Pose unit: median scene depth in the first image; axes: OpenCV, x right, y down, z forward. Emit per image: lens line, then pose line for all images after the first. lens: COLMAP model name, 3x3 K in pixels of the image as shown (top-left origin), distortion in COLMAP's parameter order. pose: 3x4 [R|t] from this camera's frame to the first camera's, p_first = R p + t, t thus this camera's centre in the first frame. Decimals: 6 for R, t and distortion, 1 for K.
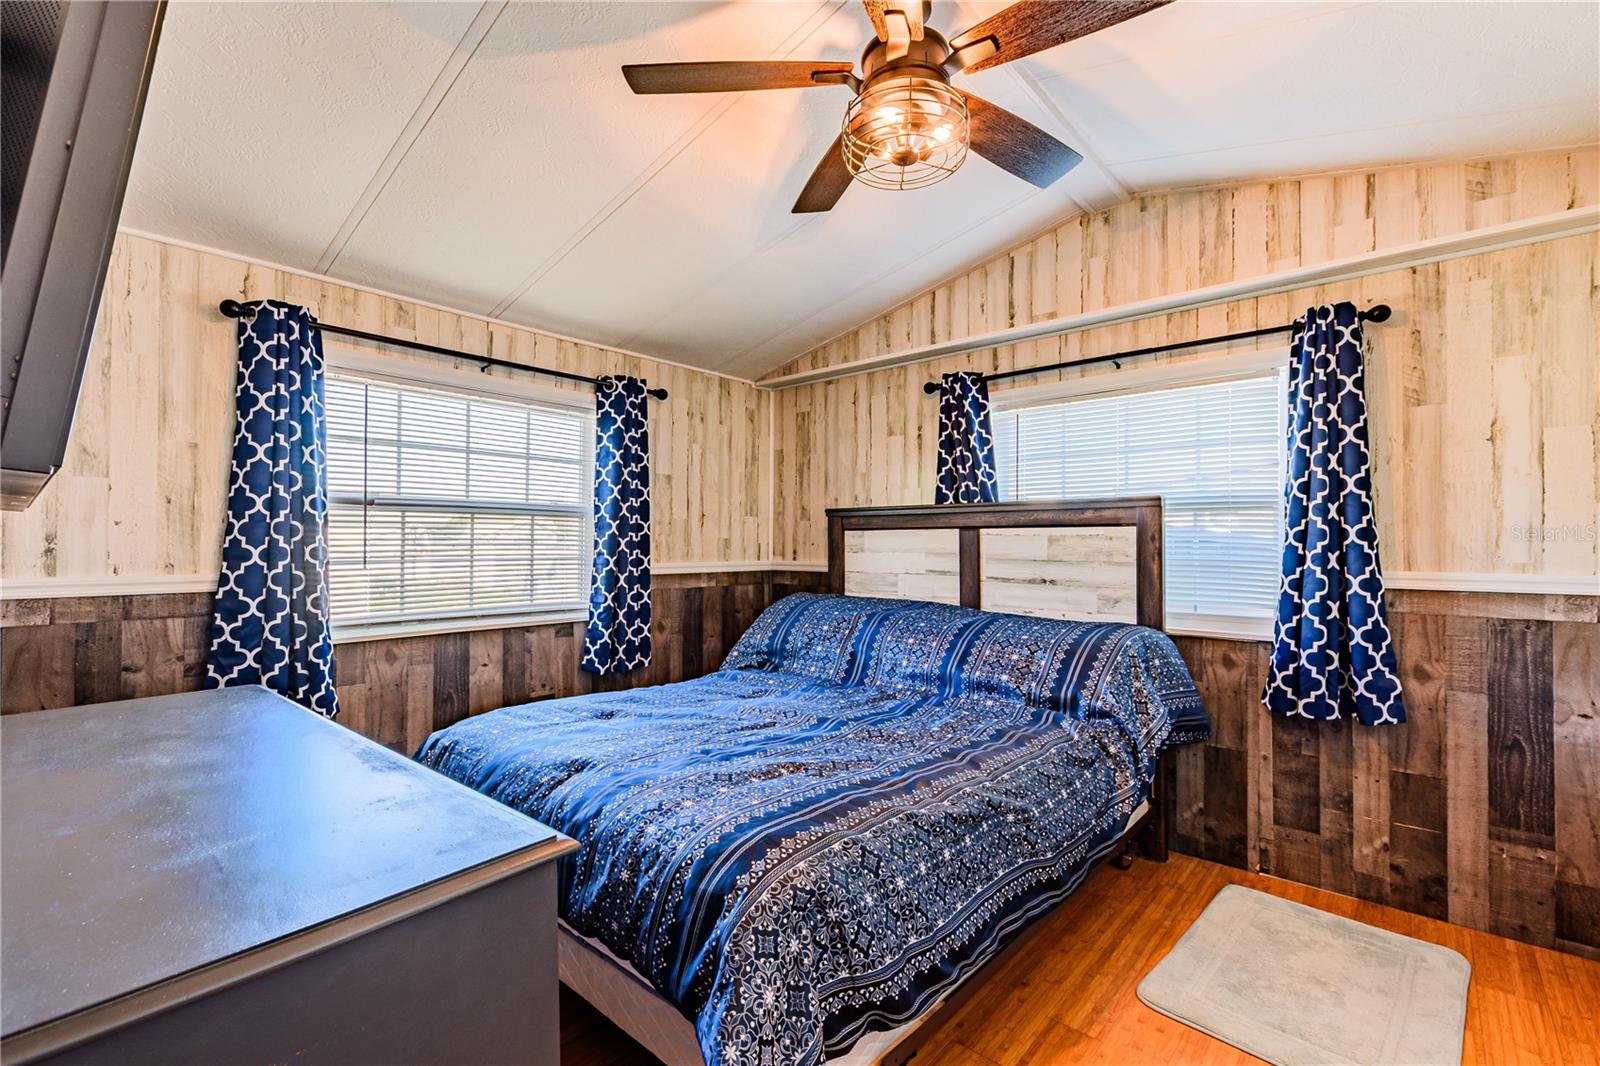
lens RADIAL K [[683.8, 0, 797.6], [0, 683.8, 536.3], [0, 0, 1]] dist [0.002263, -0.000772]
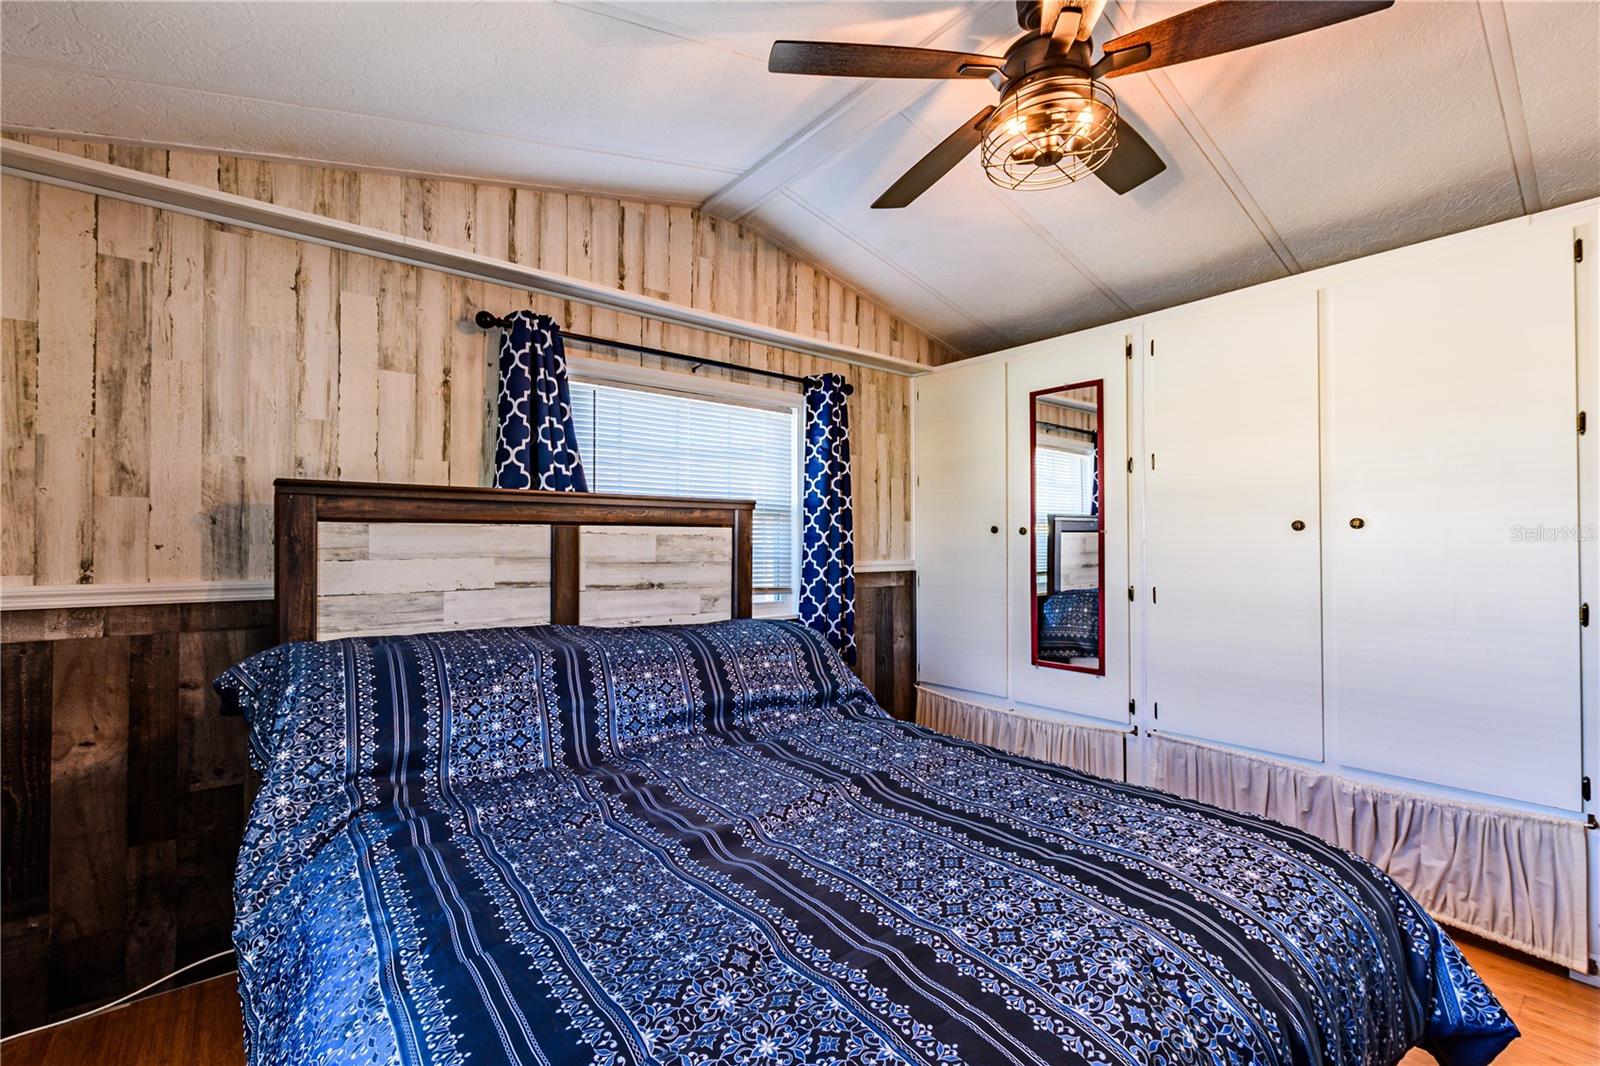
lens RADIAL K [[683.8, 0, 797.6], [0, 683.8, 536.3], [0, 0, 1]] dist [0.002263, -0.000772]
pose [[0.181052, 0.006719, 0.983451, -0.475520], [-0.010577, 0.999932, -0.004884, 0.002860], [-0.983417, -0.009518, 0.181111, 0.621340]]
